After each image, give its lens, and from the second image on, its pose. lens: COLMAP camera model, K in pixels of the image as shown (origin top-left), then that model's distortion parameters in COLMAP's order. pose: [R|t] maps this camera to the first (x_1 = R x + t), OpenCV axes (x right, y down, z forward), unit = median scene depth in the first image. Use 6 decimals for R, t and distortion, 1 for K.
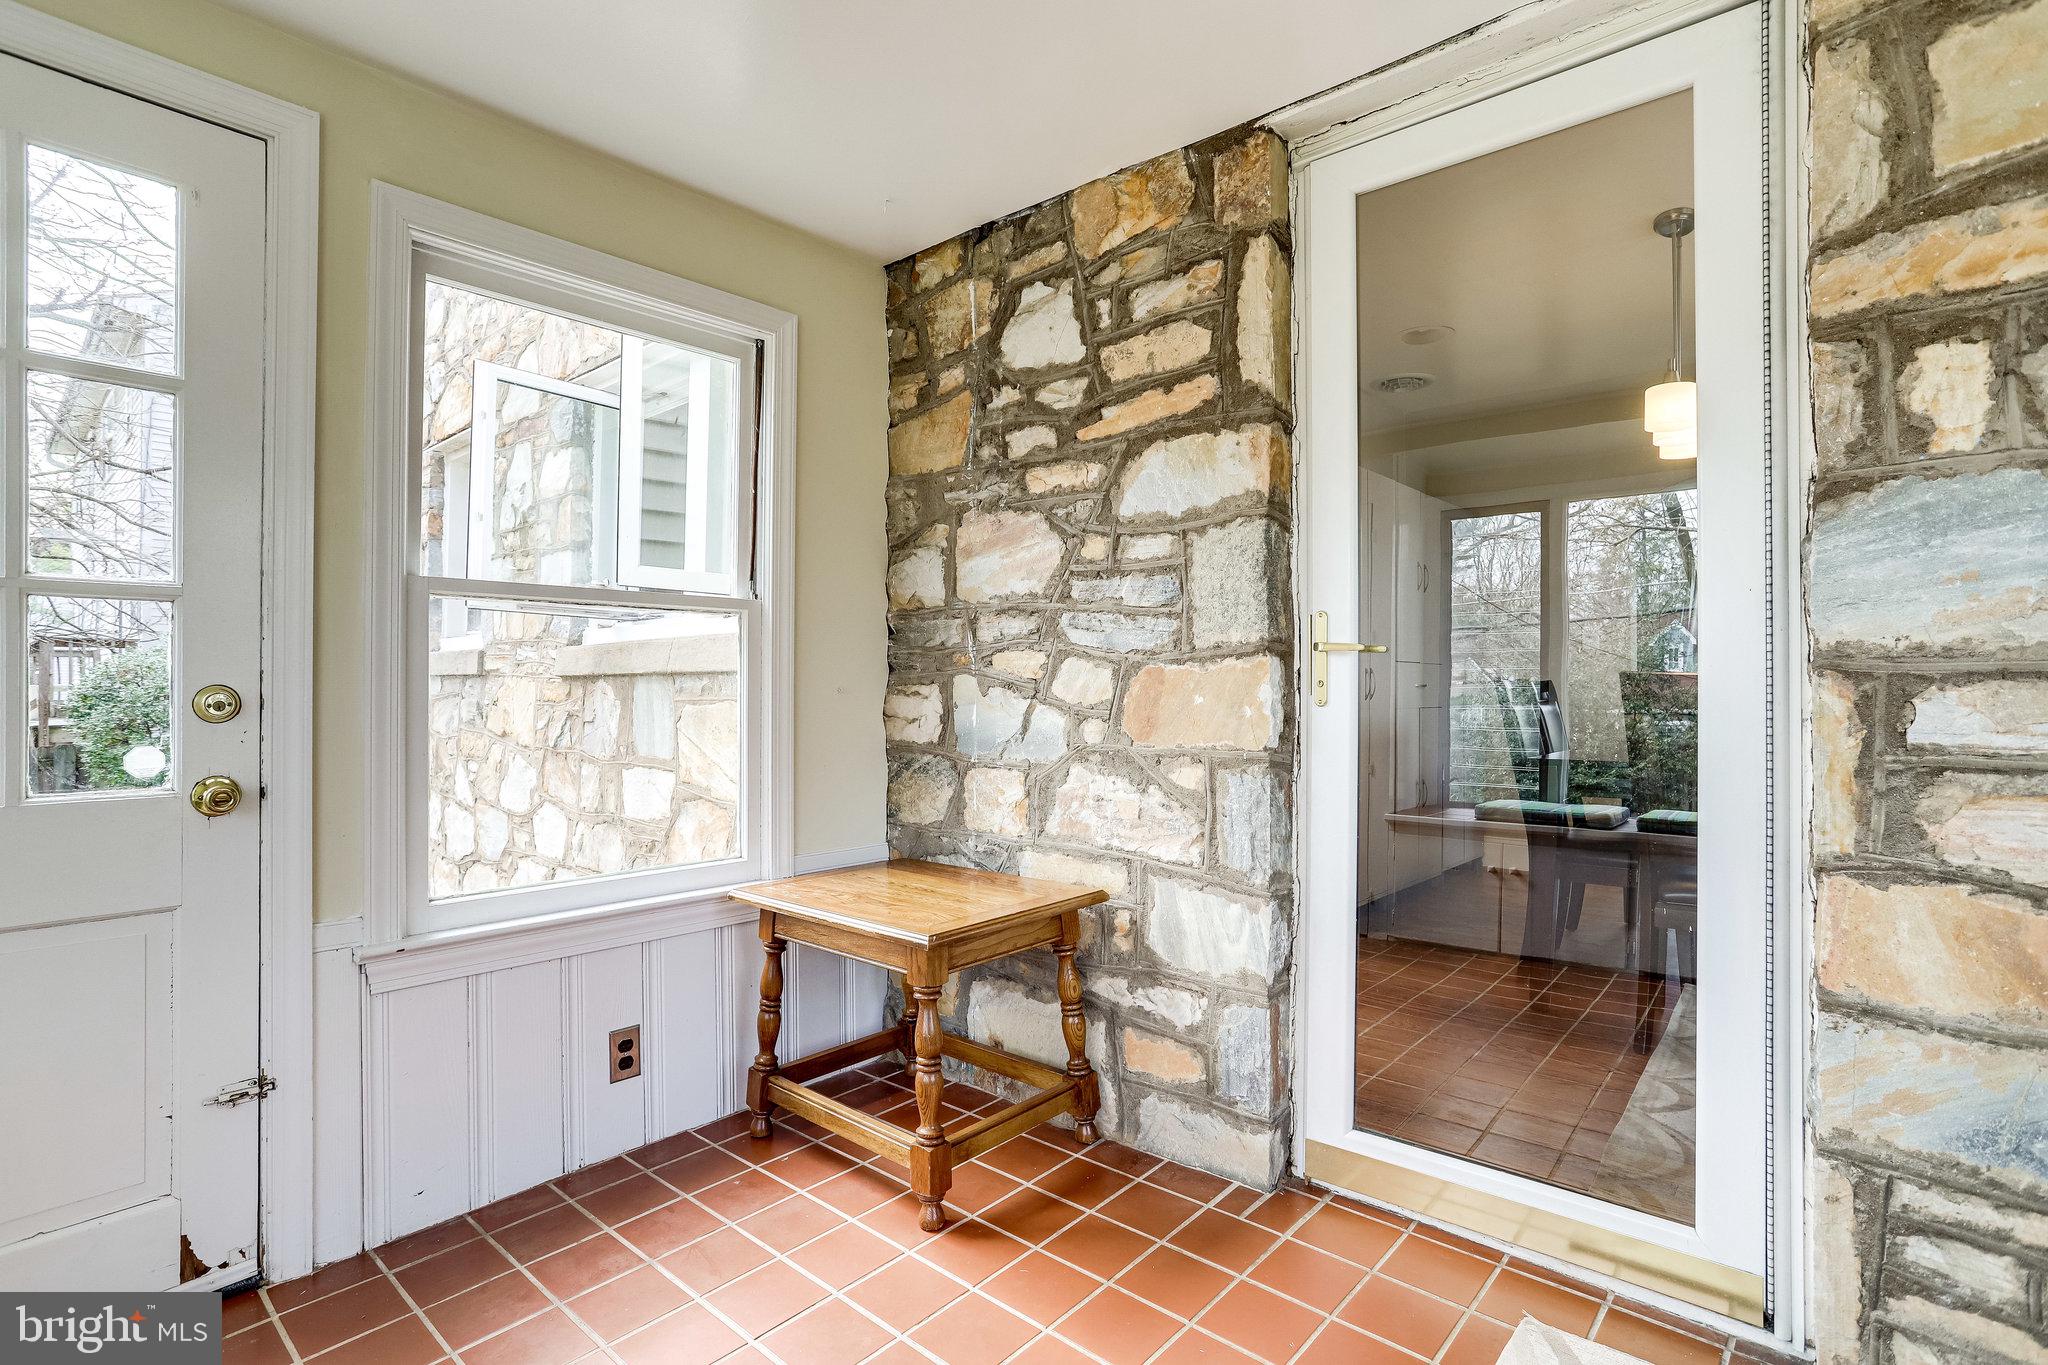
lens RADIAL K [[983.7, 0, 1007.2], [0, 983.7, 675.4], [0, 0, 1]] dist [-0.060115, 0.034603]
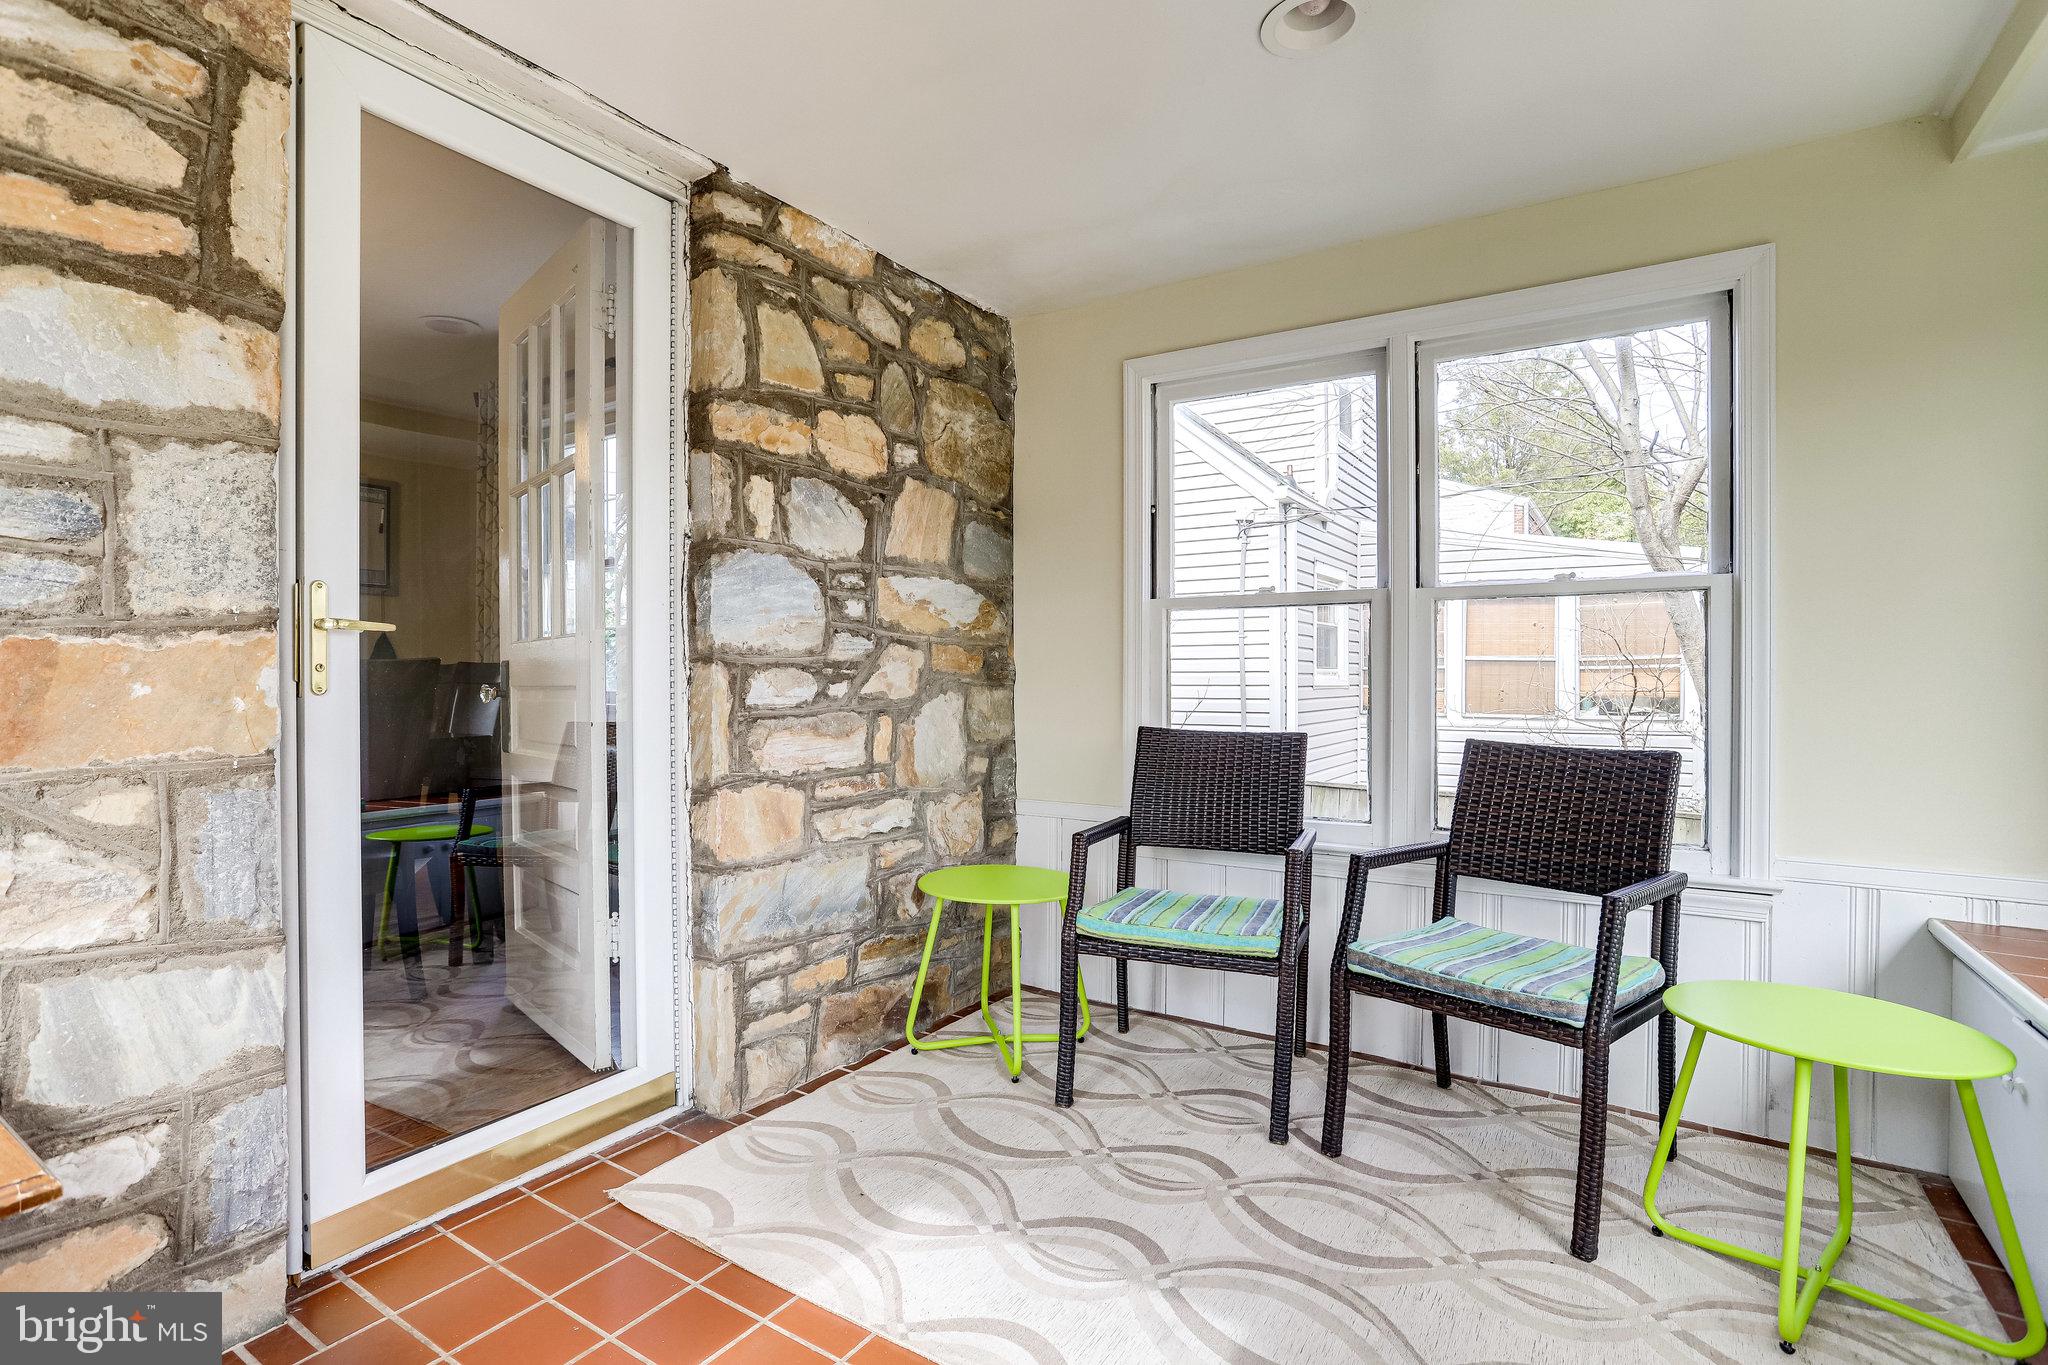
lens RADIAL K [[983.7, 0, 1007.2], [0, 983.7, 675.4], [0, 0, 1]] dist [-0.060115, 0.034603]
pose [[-0.146688, -0.001114, 0.989182, -0.554740], [-0.008400, 0.999965, -0.000120, 0.009766], [-0.989147, -0.008327, -0.146693, 0.519622]]
